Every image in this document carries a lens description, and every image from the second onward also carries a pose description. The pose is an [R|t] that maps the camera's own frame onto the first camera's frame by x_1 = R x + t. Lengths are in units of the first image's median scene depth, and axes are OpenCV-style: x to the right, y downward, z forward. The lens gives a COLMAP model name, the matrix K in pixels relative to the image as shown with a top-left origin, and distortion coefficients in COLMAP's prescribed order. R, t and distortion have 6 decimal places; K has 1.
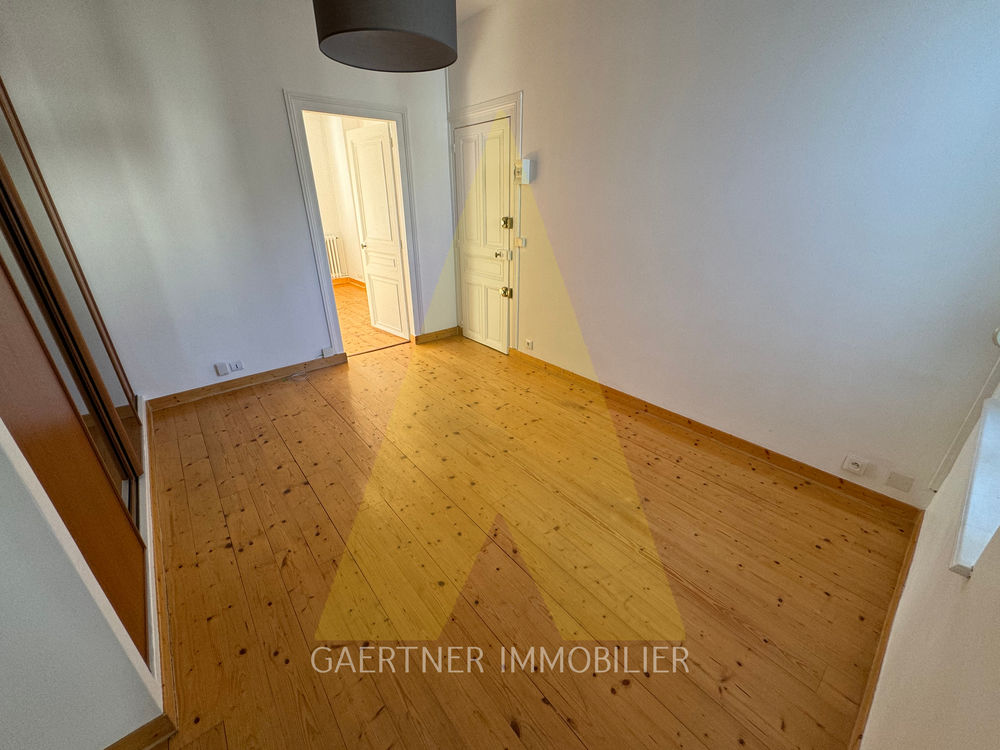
lens RADIAL K [[398.2, 0, 499.3], [0, 398.2, 375.6], [0, 0, 1]] dist [-0.001877, -0.000329]
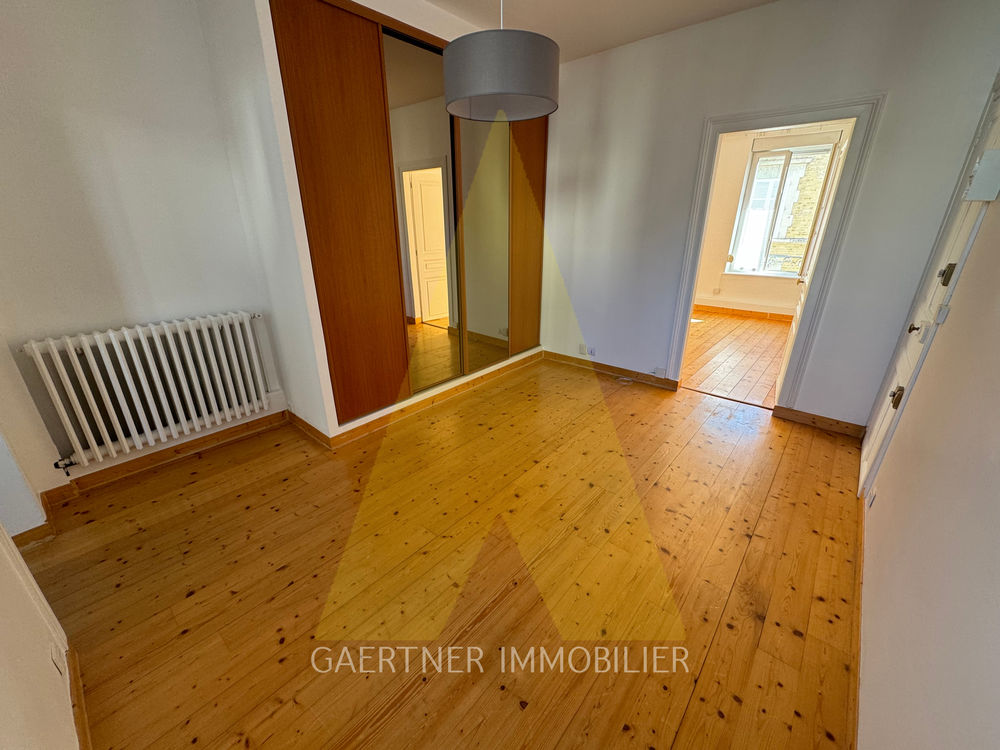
lens RADIAL K [[398.2, 0, 498.7], [0, 398.2, 373.8], [0, 0, 1]] dist [-0.001877, -0.000329]
pose [[0.156107, 0.362596, -0.918779, 0.491373], [-0.400306, 0.873593, 0.276748, -0.197215], [0.902987, 0.324591, 0.281523, 0.405560]]
